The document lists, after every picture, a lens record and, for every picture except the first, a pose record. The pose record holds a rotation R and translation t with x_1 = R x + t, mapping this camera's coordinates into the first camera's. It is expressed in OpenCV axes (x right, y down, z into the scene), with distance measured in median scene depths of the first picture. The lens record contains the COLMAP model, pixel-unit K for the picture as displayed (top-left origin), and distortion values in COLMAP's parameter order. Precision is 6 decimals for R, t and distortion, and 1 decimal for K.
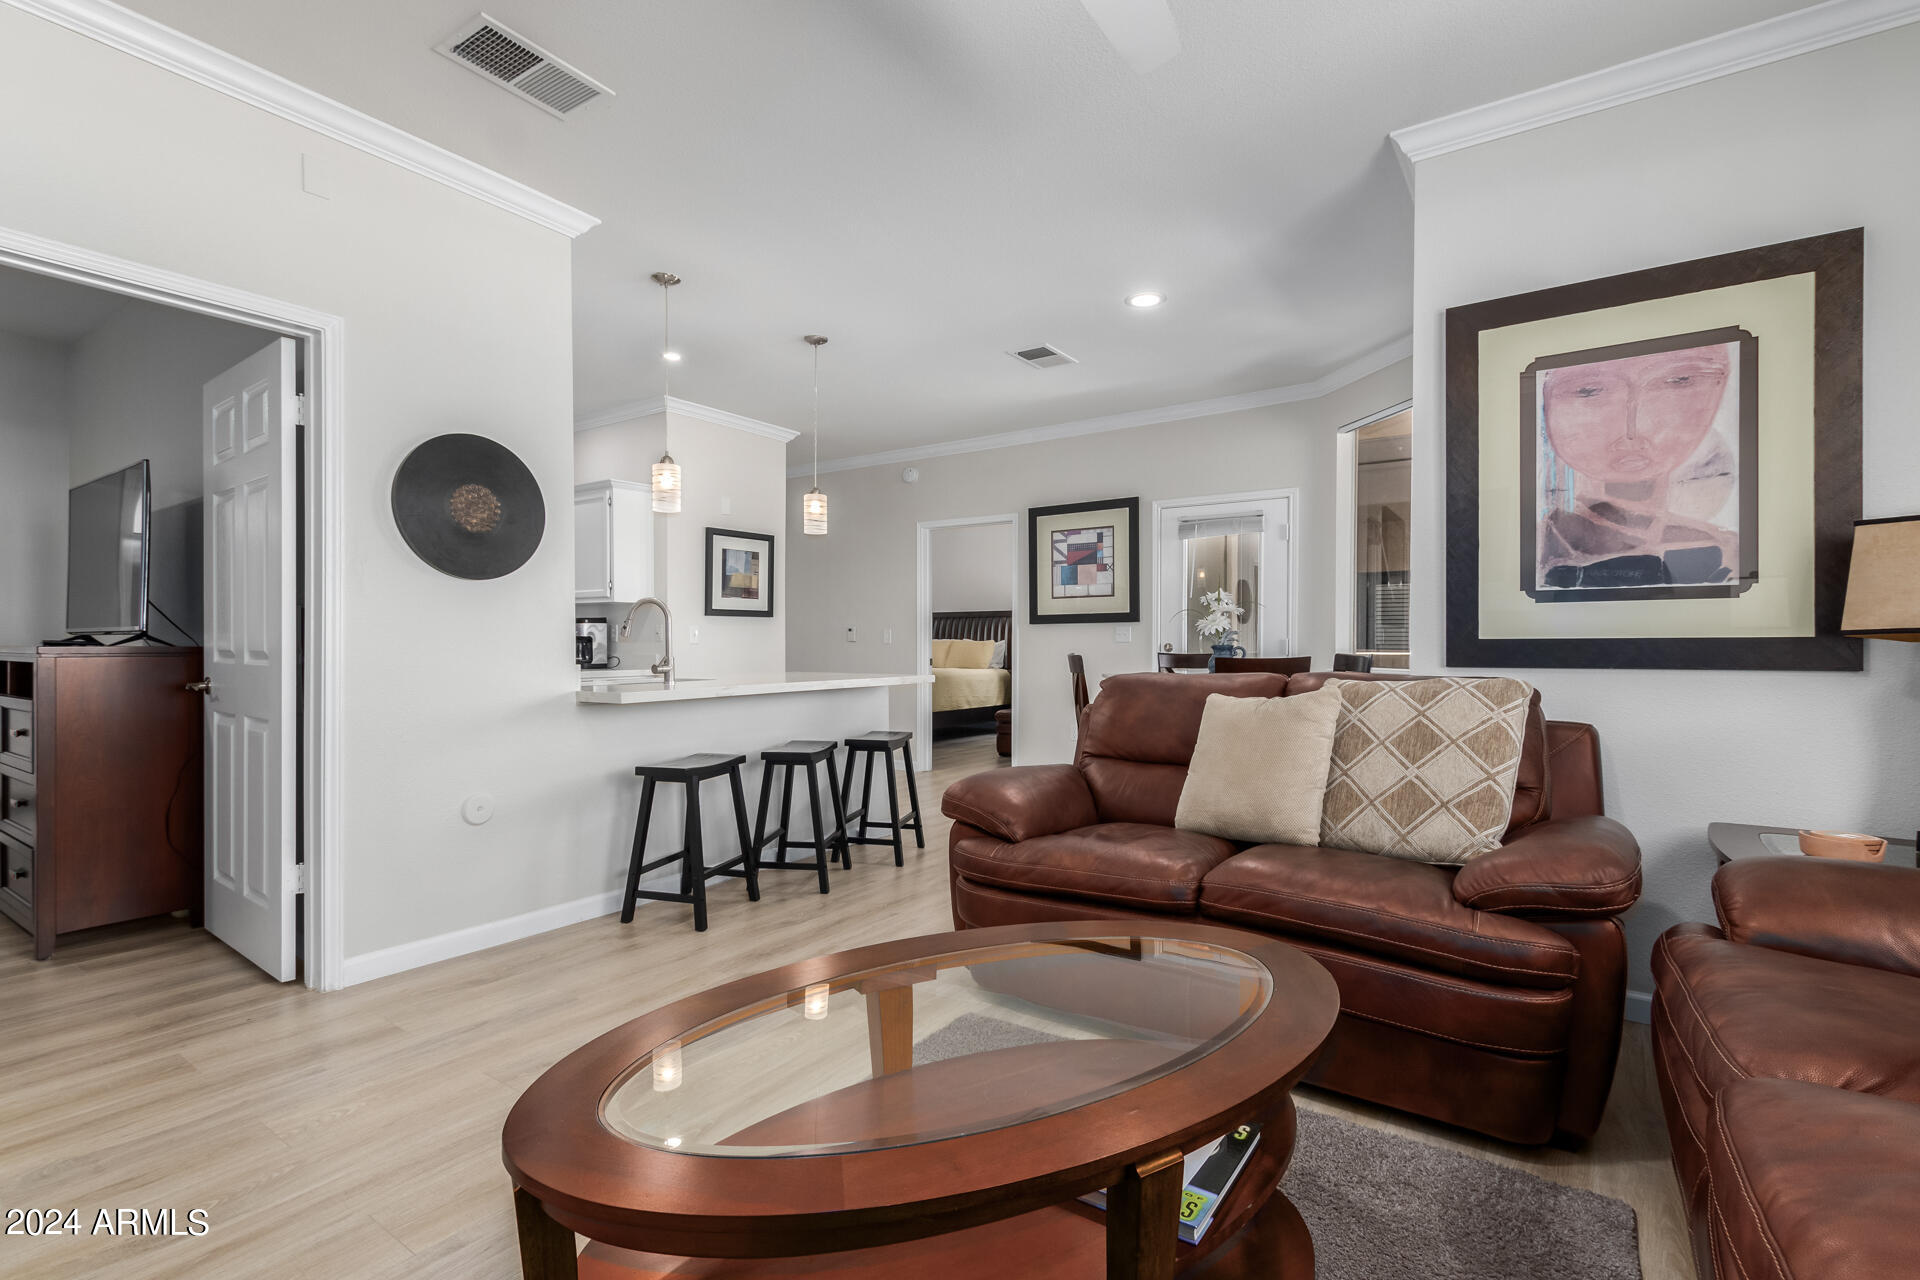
lens RADIAL K [[875.2, 0, 960.6], [0, 875.2, 643.3], [0, 0, 1]] dist [-0.000354, -0.000005]
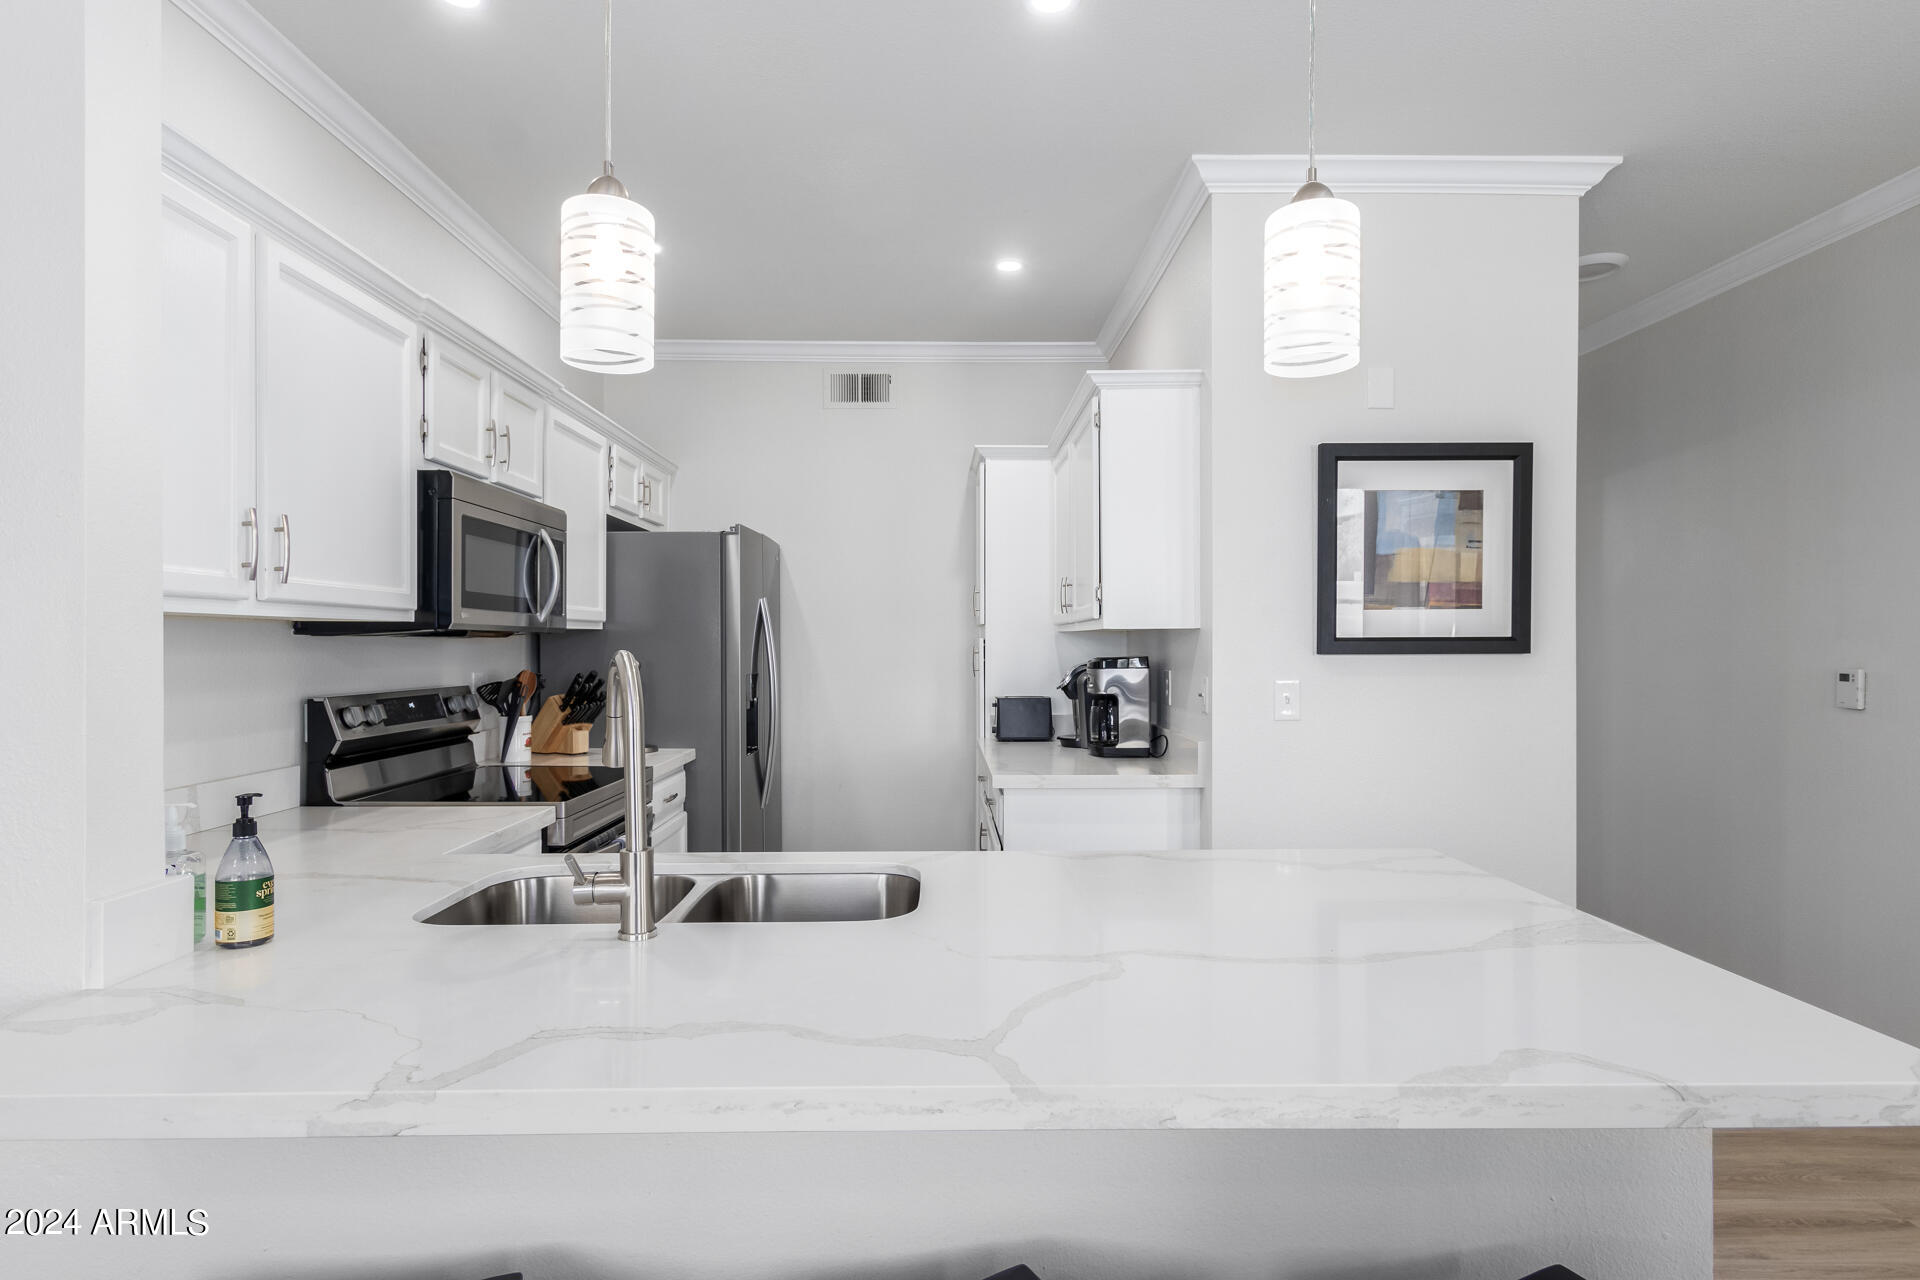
lens RADIAL K [[1119.9, 0, 964.2], [0, 1119.9, 655.2], [0, 0, 1]] dist [0.006966, 0.000859]
pose [[0.572825, 0.005579, -0.819658, 0.053669], [0.001840, 0.999966, 0.008093, -0.034477], [0.819675, -0.006144, 0.572795, 0.525130]]
